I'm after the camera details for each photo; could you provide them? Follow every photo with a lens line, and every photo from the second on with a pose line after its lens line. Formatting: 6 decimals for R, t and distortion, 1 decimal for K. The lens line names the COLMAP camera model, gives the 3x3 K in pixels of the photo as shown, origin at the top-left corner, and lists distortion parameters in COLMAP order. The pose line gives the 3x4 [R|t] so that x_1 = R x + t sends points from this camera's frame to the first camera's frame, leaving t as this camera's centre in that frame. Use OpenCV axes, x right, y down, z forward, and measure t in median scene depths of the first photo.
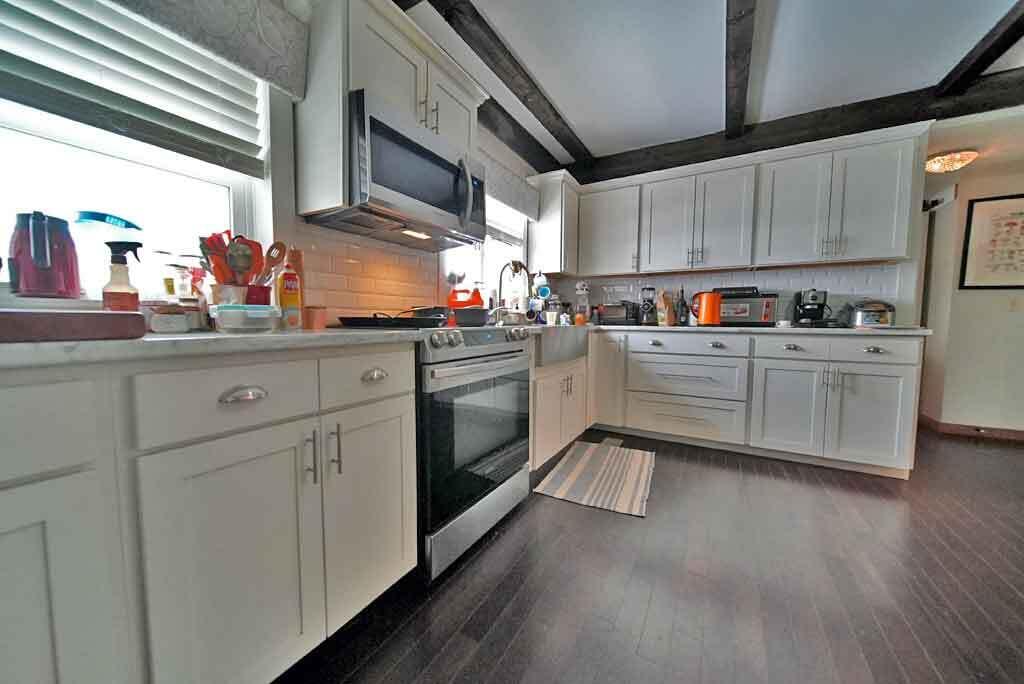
lens RADIAL K [[365.8, 0, 520.1], [0, 365.8, 343.9], [0, 0, 1]] dist [0.004723, -0.000078]
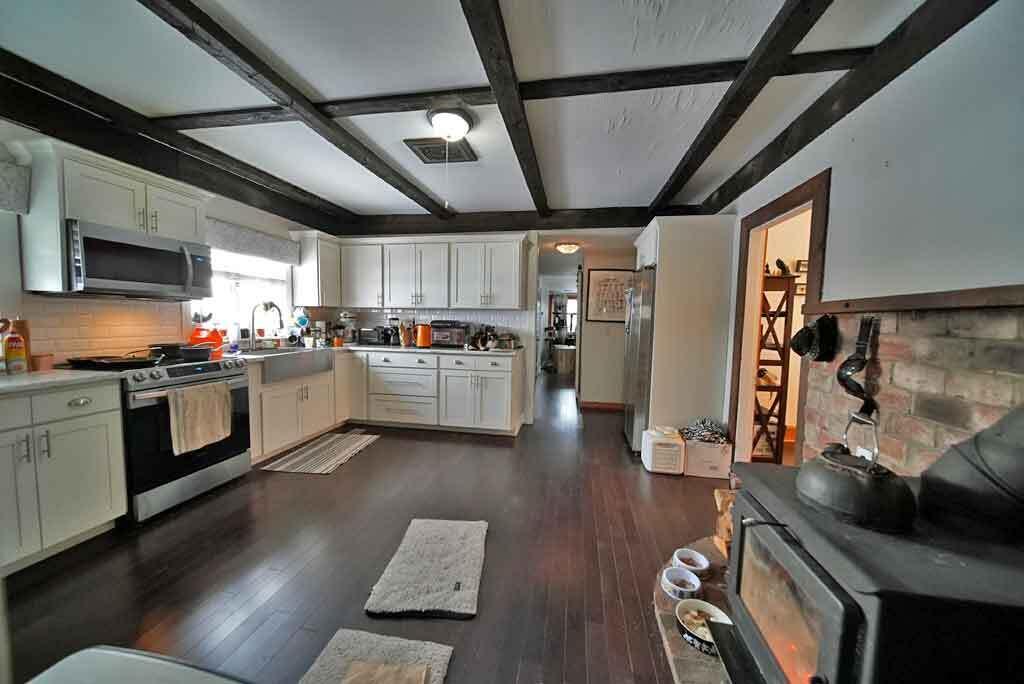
lens RADIAL K [[365.8, 0, 520.1], [0, 365.8, 343.9], [0, 0, 1]] dist [0.004723, -0.000078]
pose [[0.944816, -0.014770, 0.327267, 0.451525], [0.012665, 0.999883, 0.008565, -0.079934], [-0.327355, -0.003947, 0.944893, -0.600226]]
